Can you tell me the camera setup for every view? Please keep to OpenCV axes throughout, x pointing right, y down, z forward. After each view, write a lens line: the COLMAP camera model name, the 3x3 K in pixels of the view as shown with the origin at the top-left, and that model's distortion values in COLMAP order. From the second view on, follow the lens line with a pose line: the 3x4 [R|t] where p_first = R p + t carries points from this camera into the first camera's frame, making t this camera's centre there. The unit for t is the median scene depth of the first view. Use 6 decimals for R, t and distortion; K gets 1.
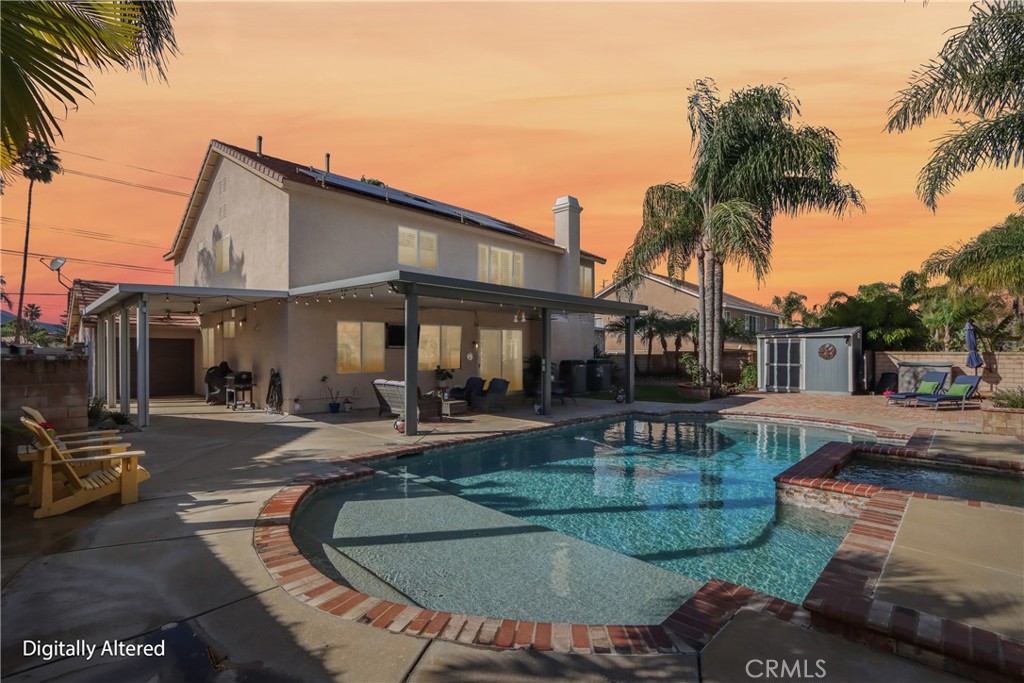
lens RADIAL K [[479.9, 0, 511.7], [0, 479.9, 353.8], [0, 0, 1]] dist [-0.010644, 0.000896]
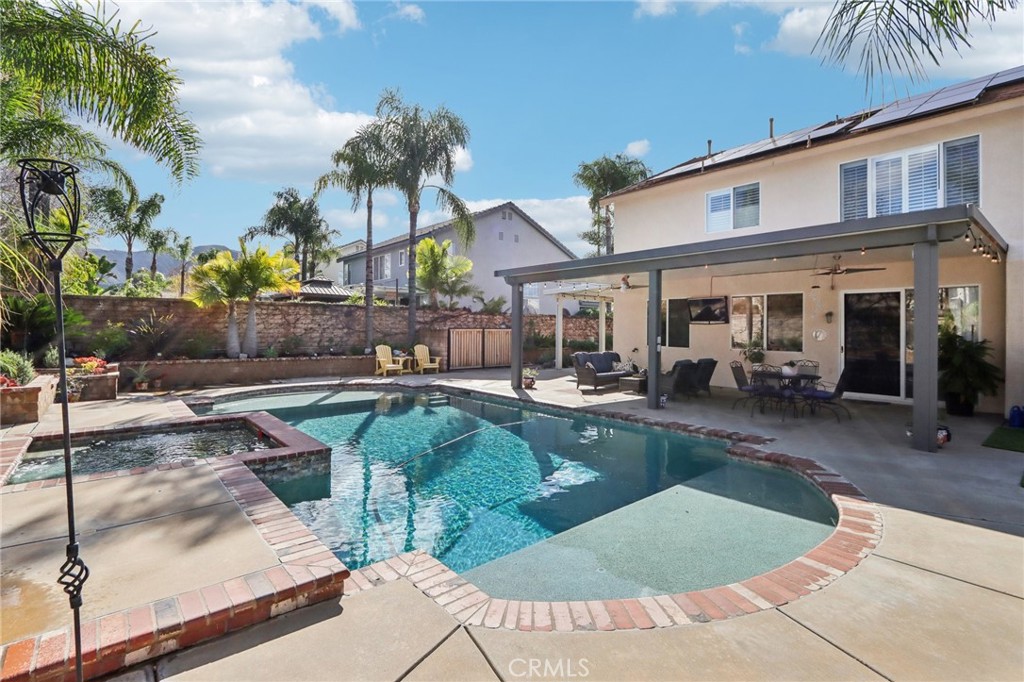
lens RADIAL K [[480.0, 0, 512.2], [0, 480.0, 323.3], [0, 0, 1]] dist [-0.012362, 0.000422]
pose [[-0.106334, -0.010795, -0.994272, 0.601453], [-0.009877, 0.999903, -0.009800, 0.000525], [0.994281, 0.008778, -0.106430, 0.596181]]
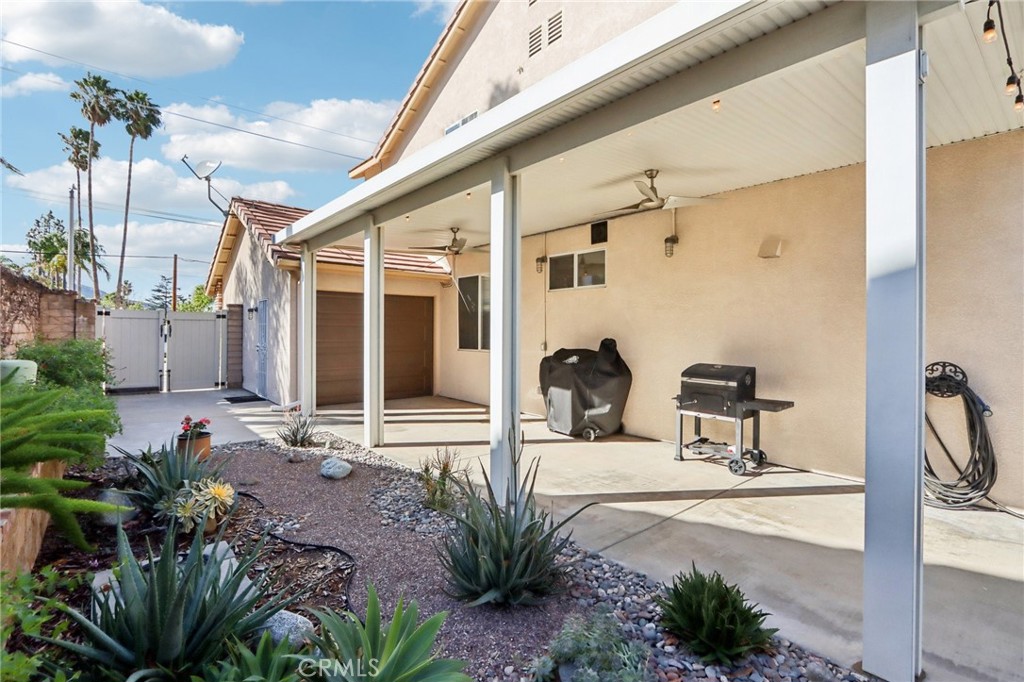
lens RADIAL K [[476.7, 0, 501.4], [0, 476.7, 328.8], [0, 0, 1]] dist [-0.019011, -0.000532]
pose [[0.994042, 0.004382, -0.108906, -0.536683], [-0.004422, 0.999990, -0.000130, 0.007011], [0.108904, 0.000611, 0.994052, 0.466435]]
